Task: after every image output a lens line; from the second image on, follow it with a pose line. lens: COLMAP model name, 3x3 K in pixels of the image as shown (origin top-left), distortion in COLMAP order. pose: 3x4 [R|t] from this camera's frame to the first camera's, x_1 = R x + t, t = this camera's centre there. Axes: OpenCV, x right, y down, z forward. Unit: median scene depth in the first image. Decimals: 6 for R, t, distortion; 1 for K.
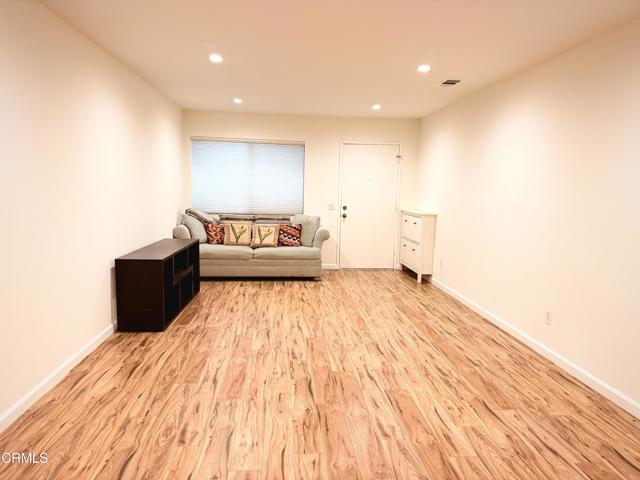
lens RADIAL K [[442.6, 0, 319.8], [0, 442.6, 239.4], [0, 0, 1]] dist [0.044673, -0.006958]
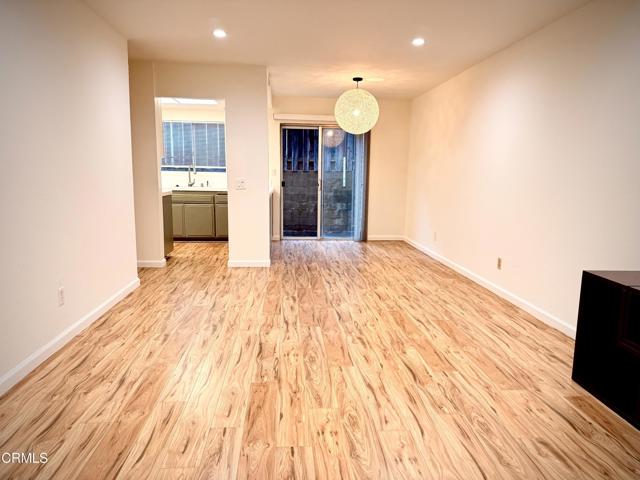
lens RADIAL K [[442.6, 0, 320.9], [0, 442.6, 242.6], [0, 0, 1]] dist [0.044673, -0.006958]
pose [[-0.999202, -0.039923, -0.001076, 0.034324], [-0.038640, 0.959557, 0.278849, -0.184738], [-0.010100, 0.278668, -0.960334, 1.872929]]
